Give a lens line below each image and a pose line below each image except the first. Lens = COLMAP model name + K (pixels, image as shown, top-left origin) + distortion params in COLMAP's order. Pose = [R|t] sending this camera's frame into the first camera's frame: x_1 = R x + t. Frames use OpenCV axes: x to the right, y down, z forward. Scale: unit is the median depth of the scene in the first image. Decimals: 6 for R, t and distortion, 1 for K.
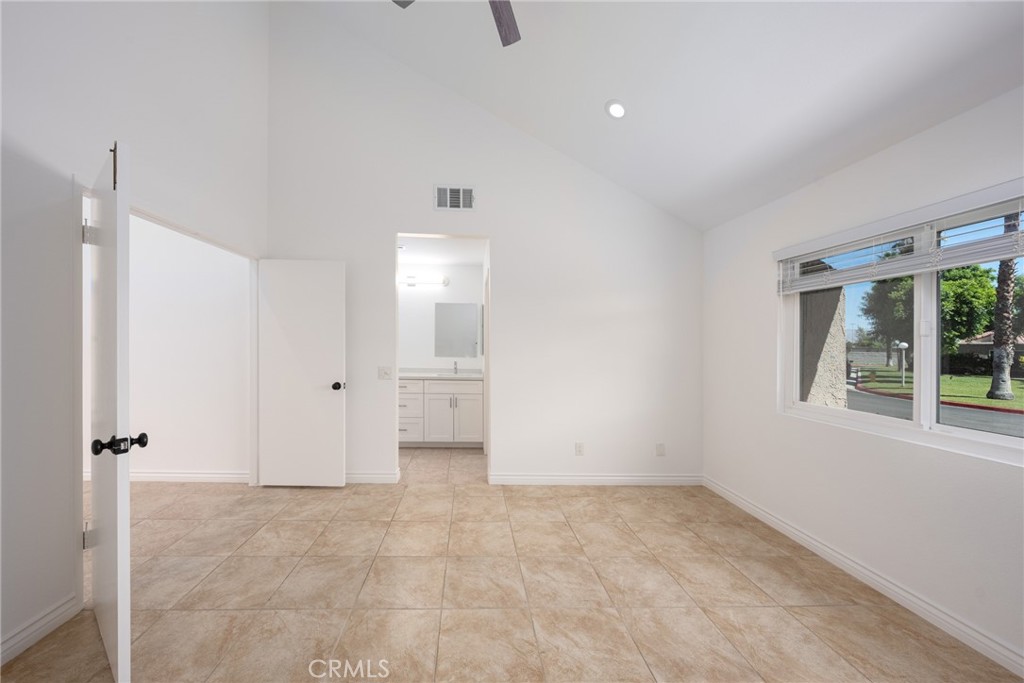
lens RADIAL K [[353.4, 0, 473.5], [0, 353.4, 348.3], [0, 0, 1]] dist [-0.002232, -0.000304]
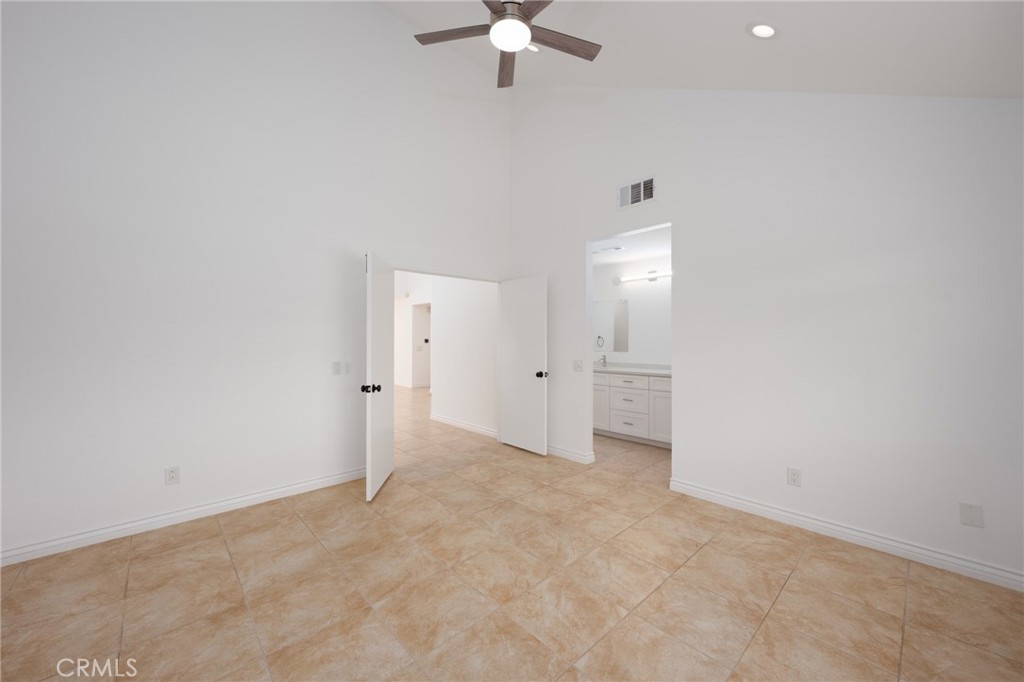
lens RADIAL K [[358.5, 0, 508.6], [0, 358.5, 342.3], [0, 0, 1]] dist [-0.001048, -0.000093]
pose [[0.676039, -0.013830, -0.736736, 0.550806], [0.006245, 0.999895, -0.013039, 0.010747], [0.736839, 0.004213, 0.676055, 0.061110]]
